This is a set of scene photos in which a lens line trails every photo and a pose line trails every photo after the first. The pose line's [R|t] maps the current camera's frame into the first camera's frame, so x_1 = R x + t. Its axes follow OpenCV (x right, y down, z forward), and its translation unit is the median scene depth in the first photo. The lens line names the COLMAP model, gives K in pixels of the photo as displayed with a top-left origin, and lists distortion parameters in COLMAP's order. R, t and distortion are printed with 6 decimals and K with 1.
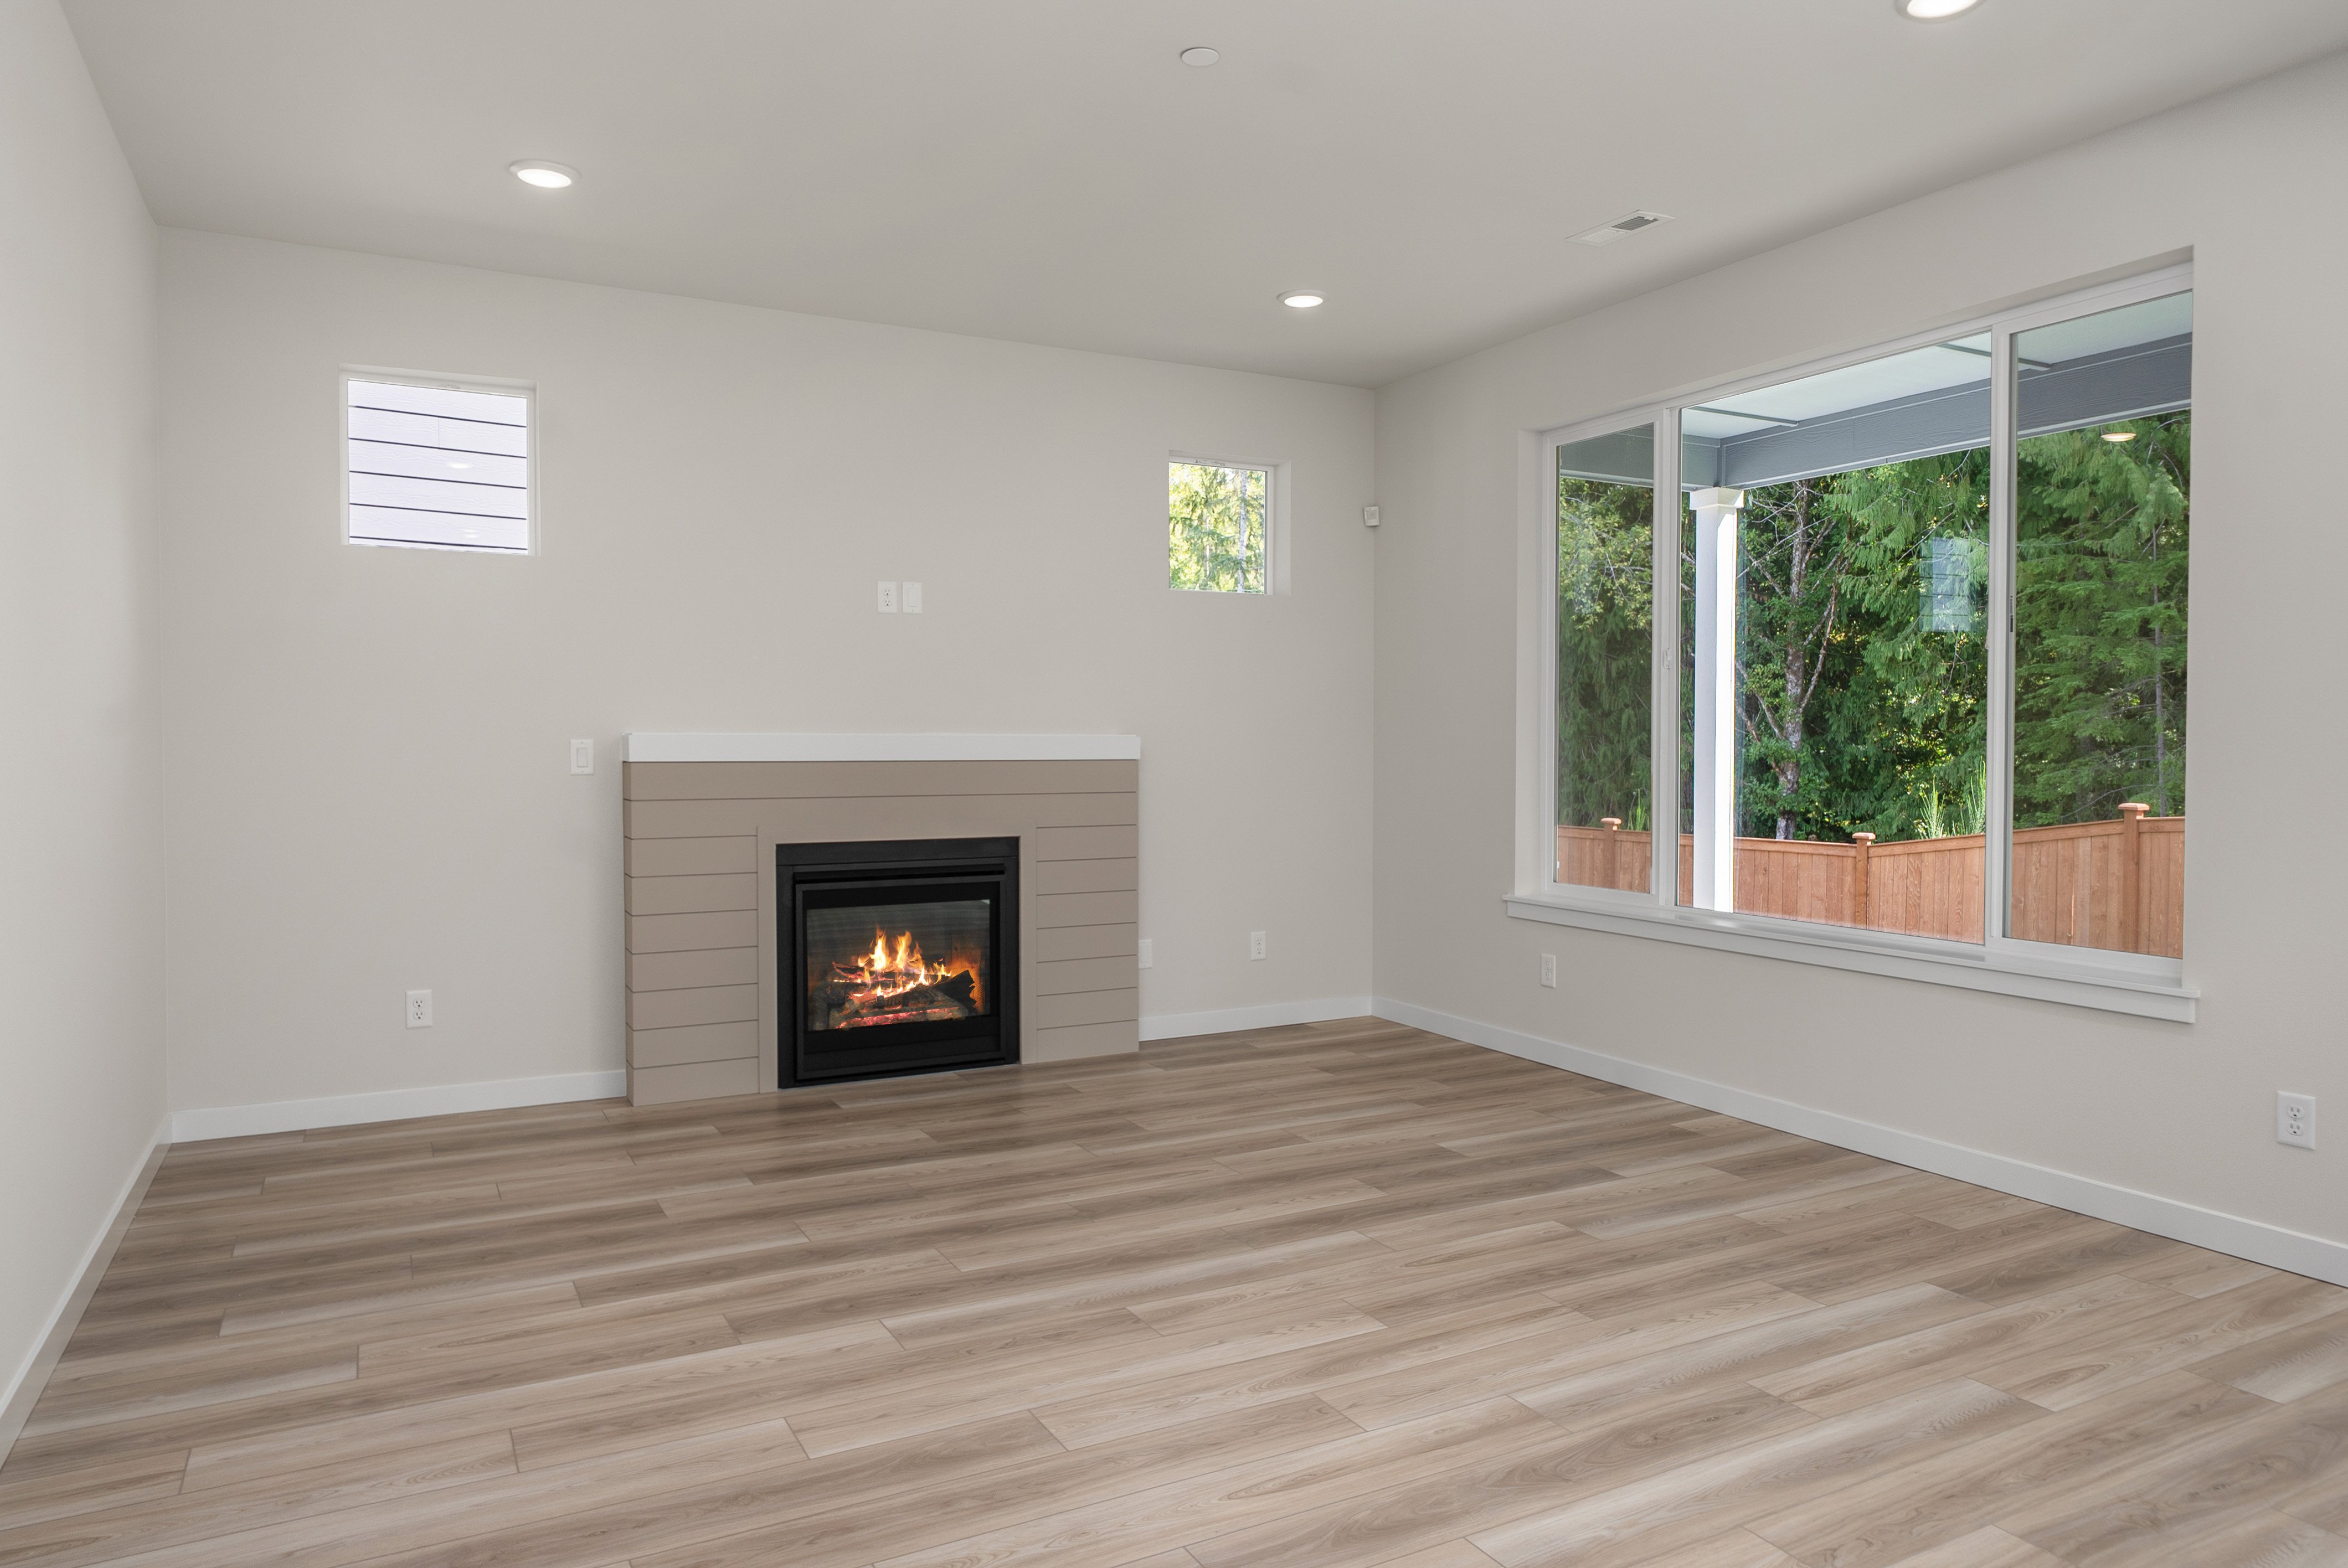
lens RADIAL K [[1488.5, 0, 1173.7], [0, 1488.5, 760.4], [0, 0, 1]] dist [0.000542, 0.000634]
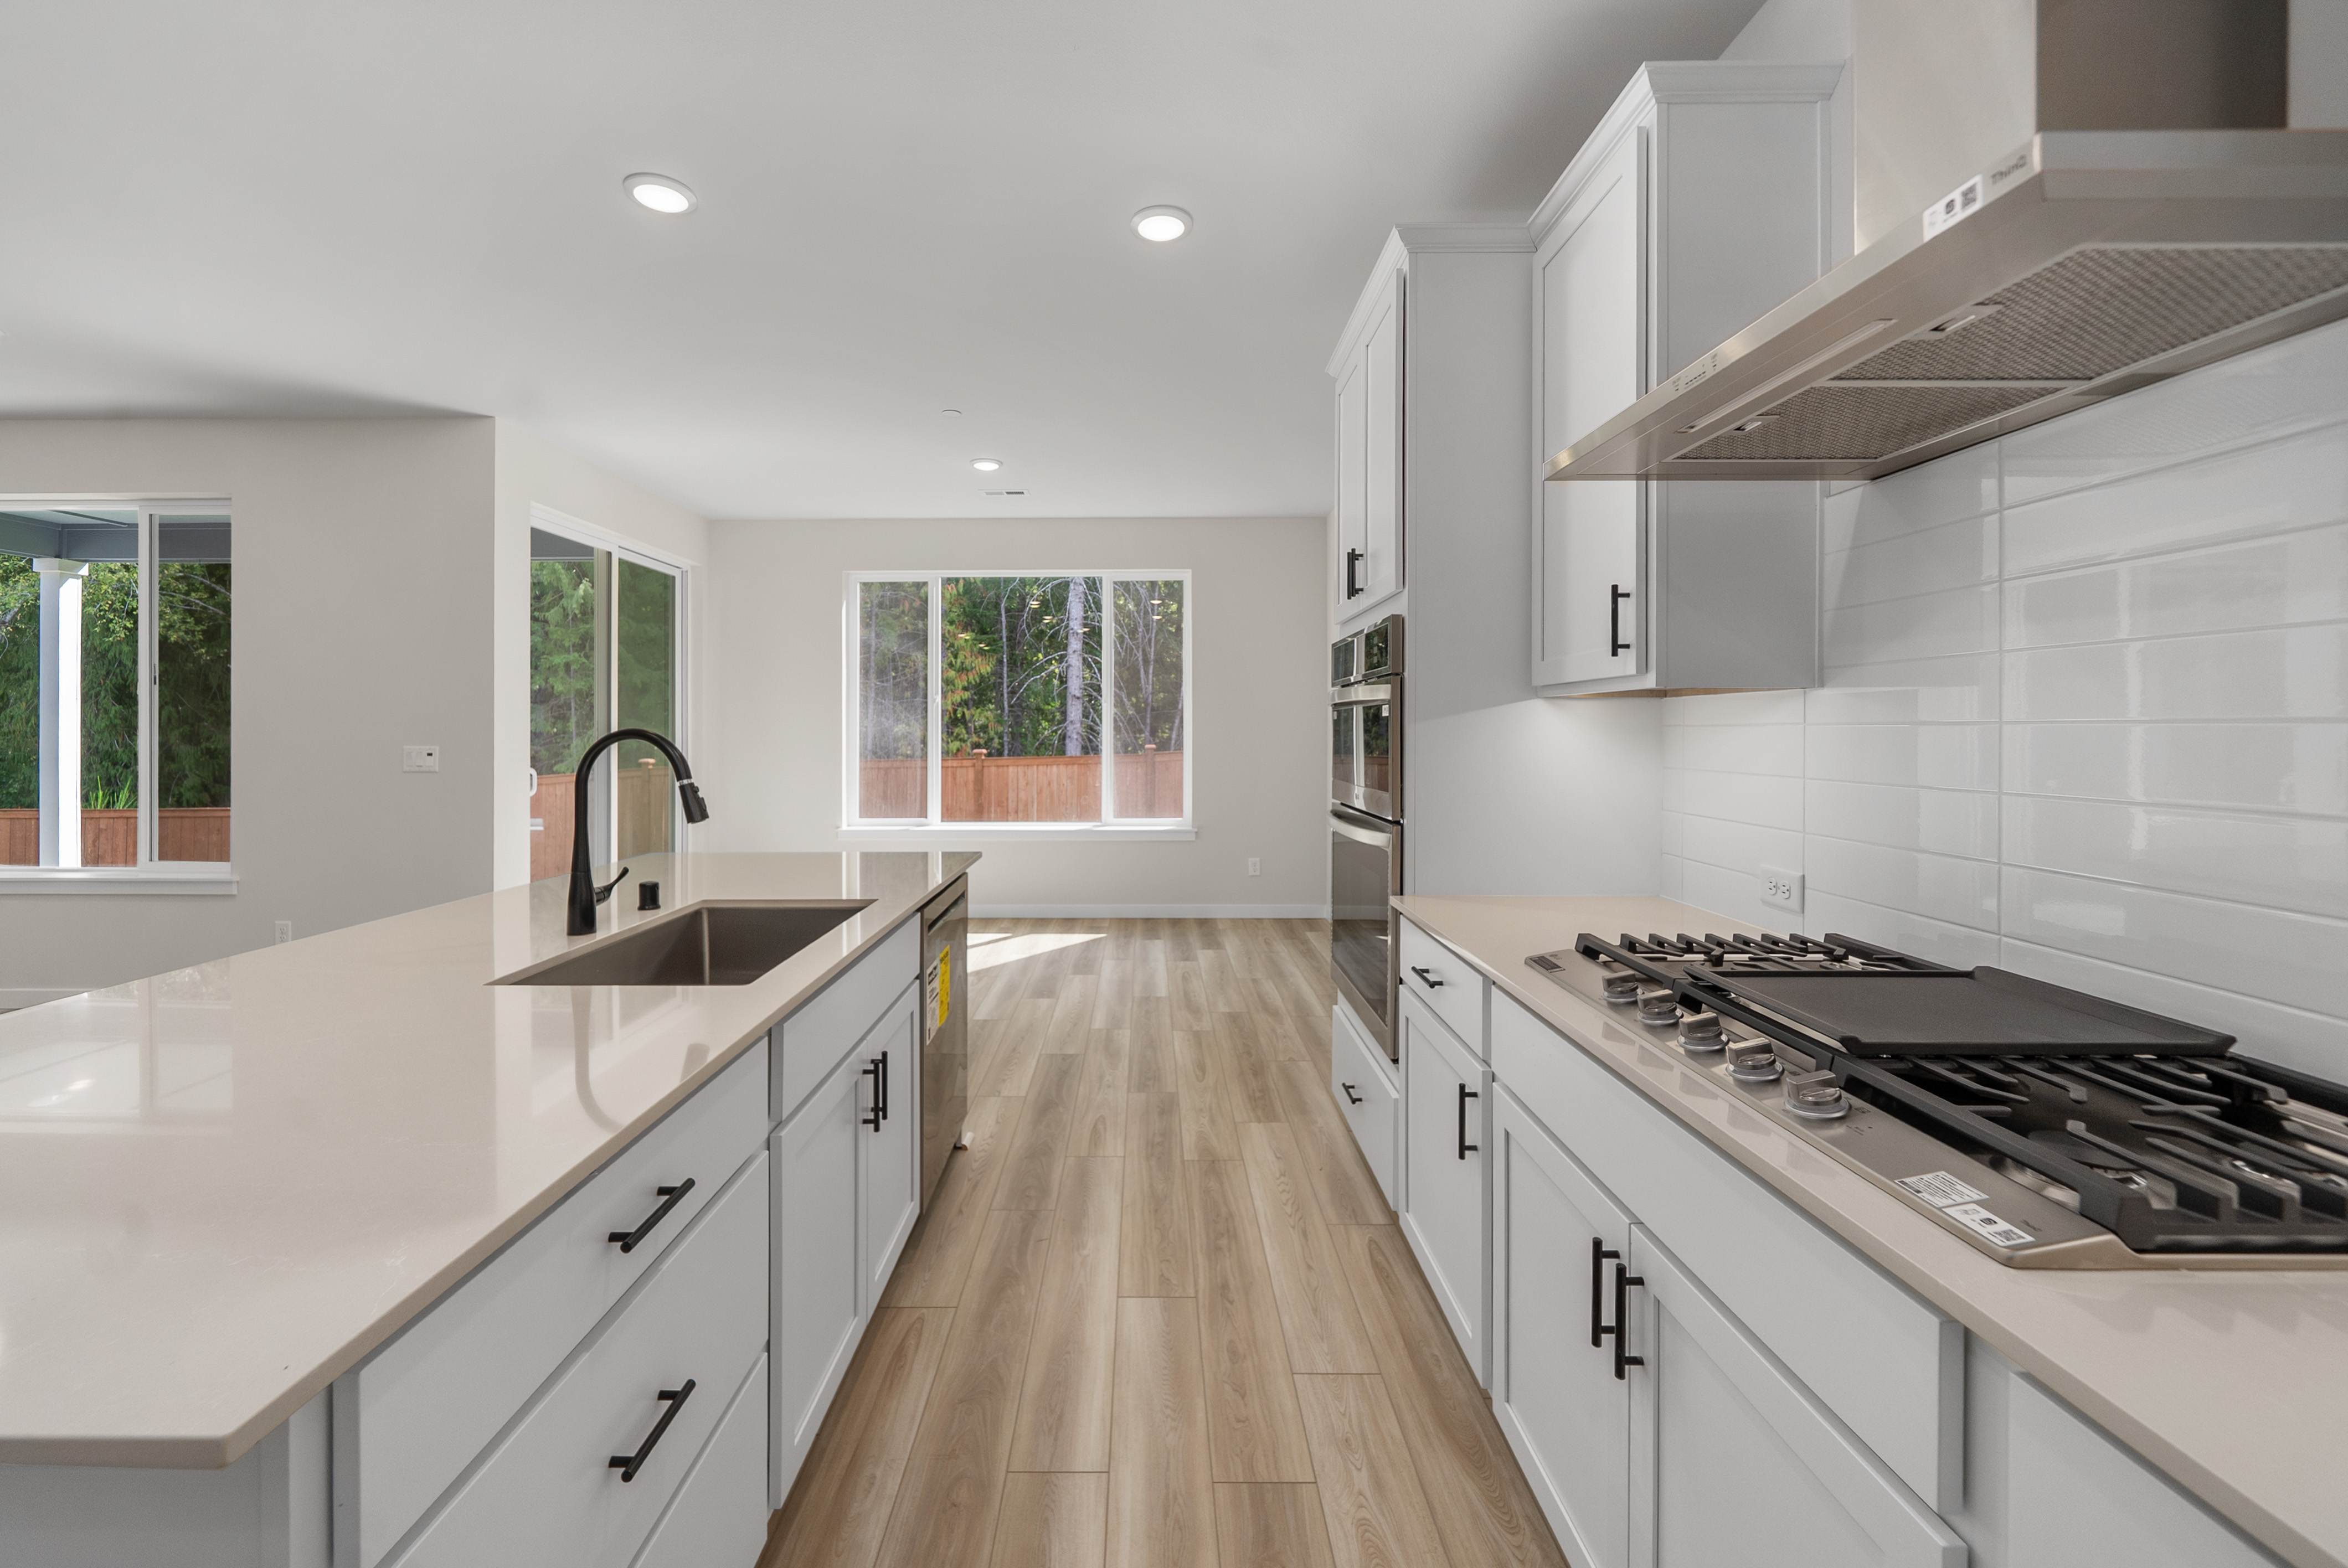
lens RADIAL K [[937.1, 0, 1134.7], [0, 937.1, 730.3], [0, 0, 1]] dist [-0.001132, -0.000181]
pose [[0.482923, -0.001826, 0.875661, 0.145859], [0.012954, 0.999903, -0.005058, -0.011789], [-0.875567, 0.013786, 0.482900, -0.493150]]
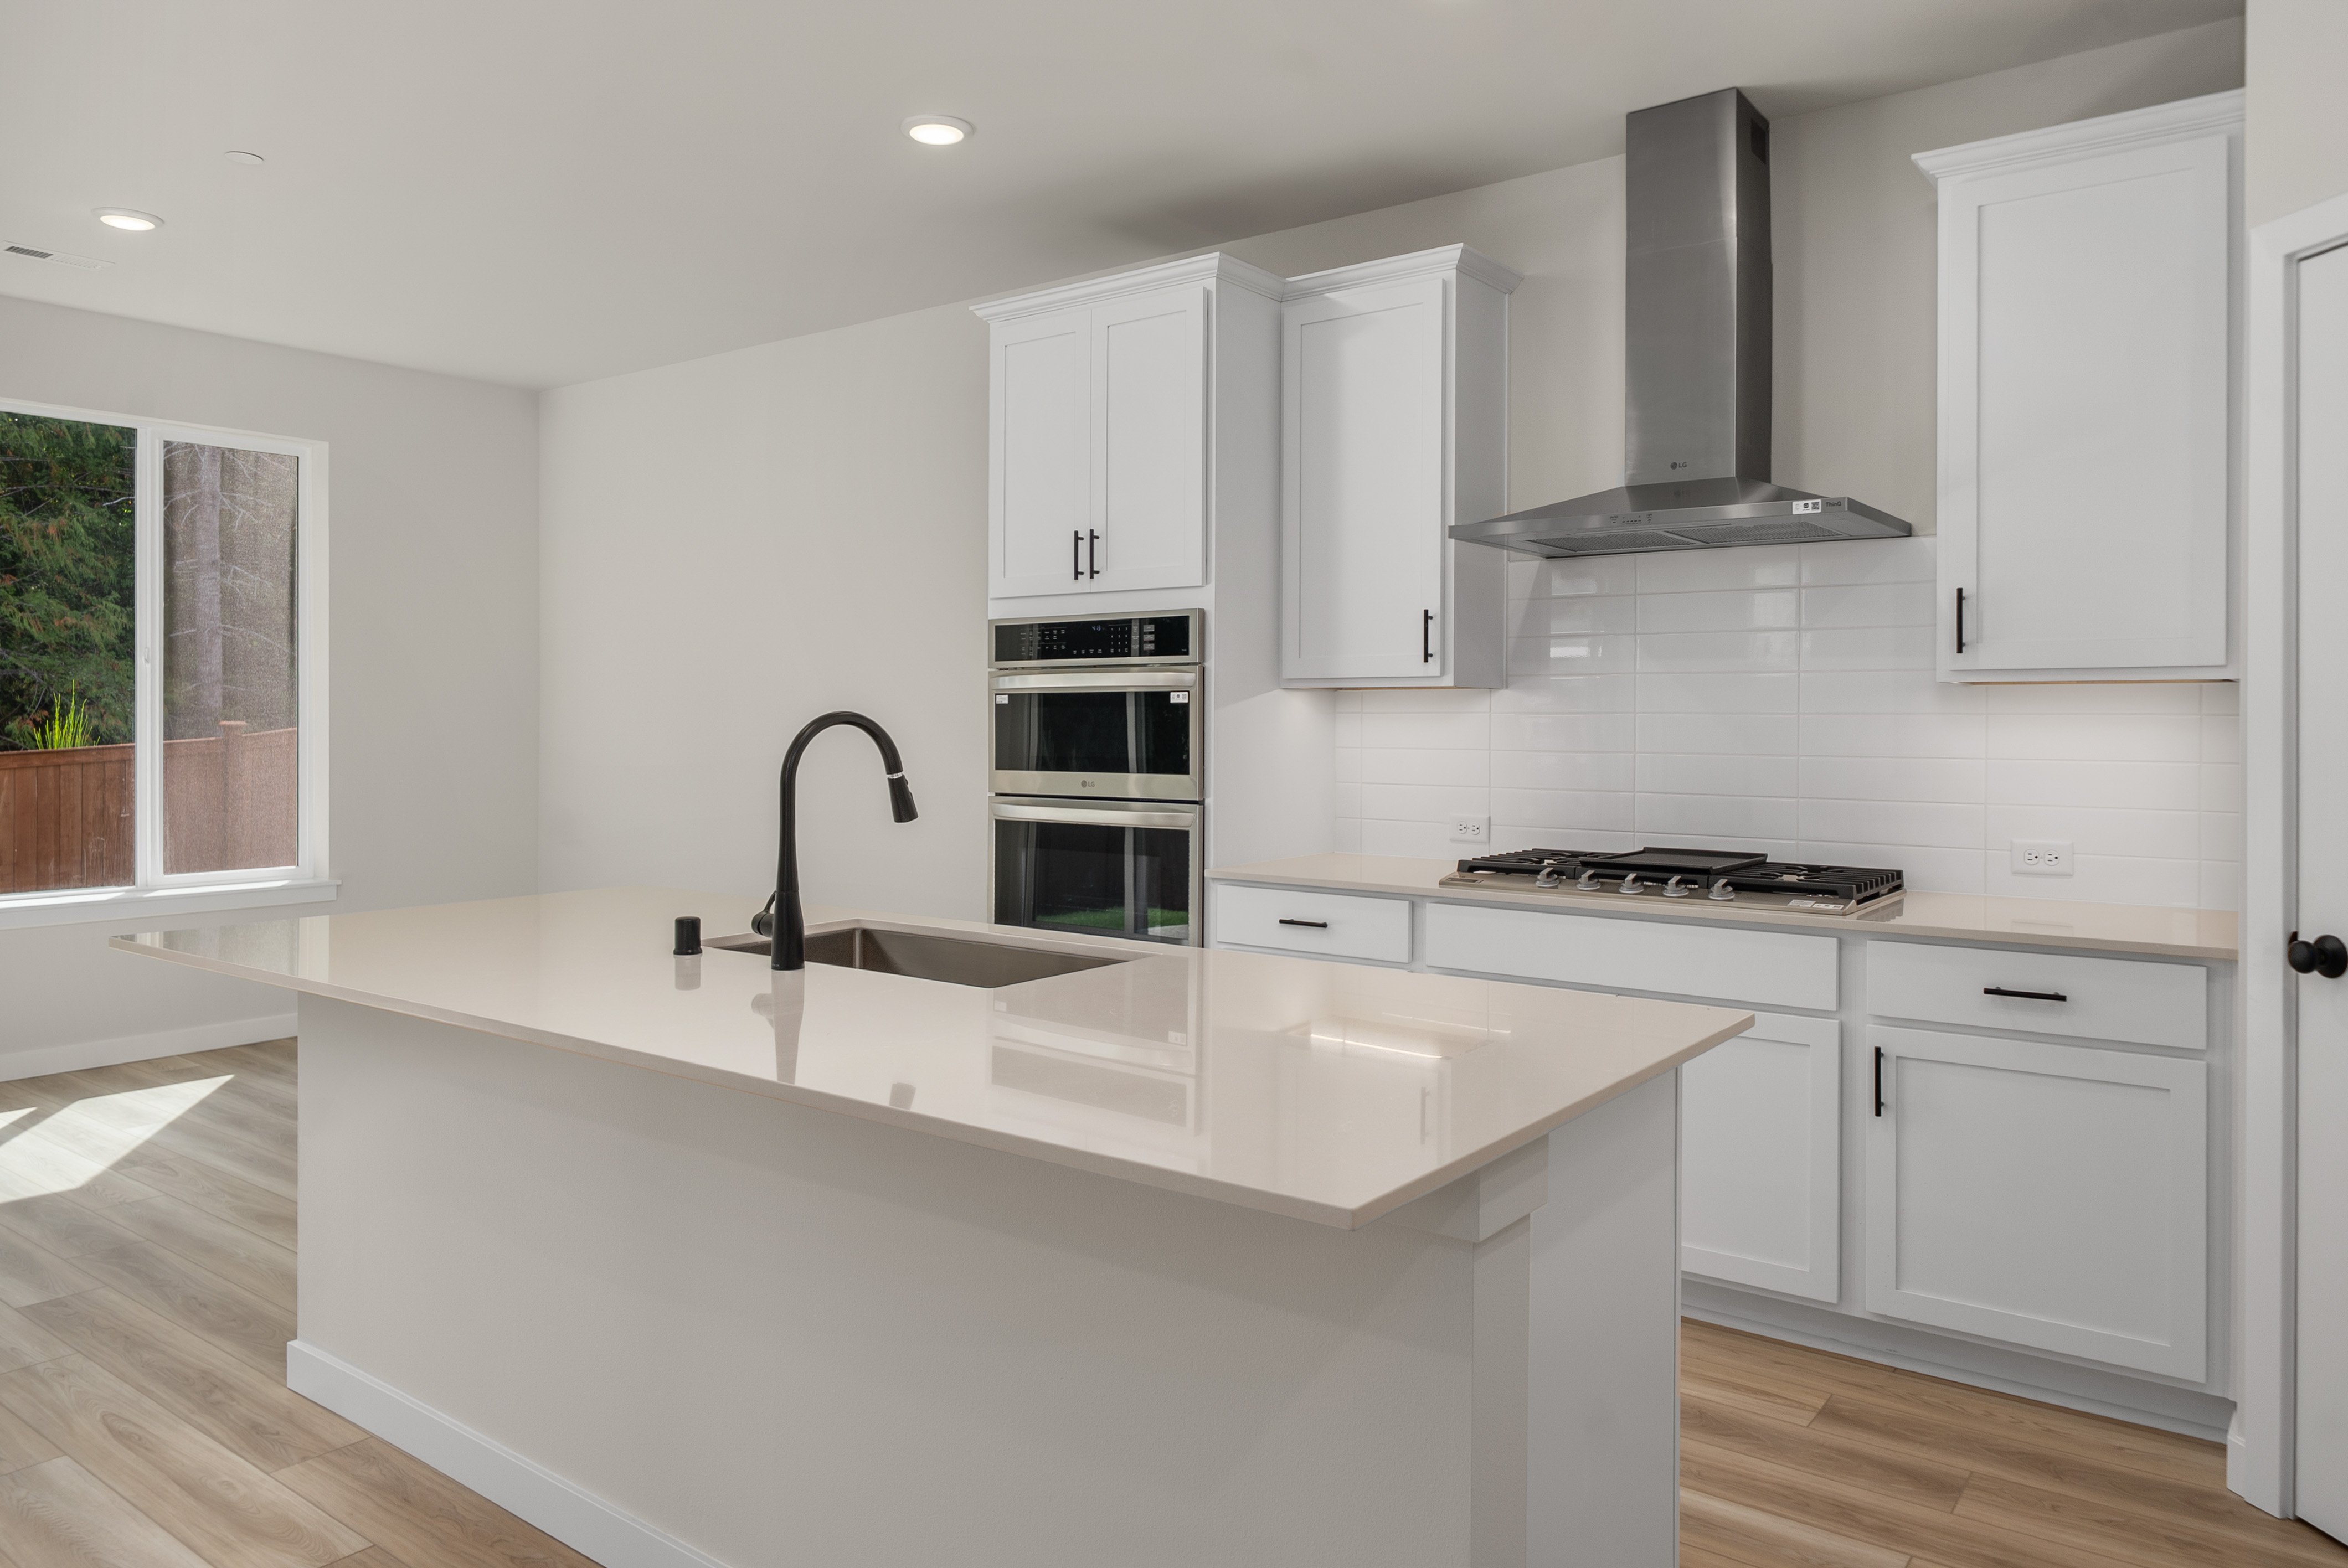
lens RADIAL K [[1567.6, 0, 1161.3], [0, 1567.6, 726.9], [0, 0, 1]] dist [0.000845, 0.000521]
pose [[-0.417323, -0.008024, 0.908723, -0.164663], [0.008681, 0.999880, 0.012816, -0.018256], [-0.908717, 0.013237, -0.417203, 0.035355]]
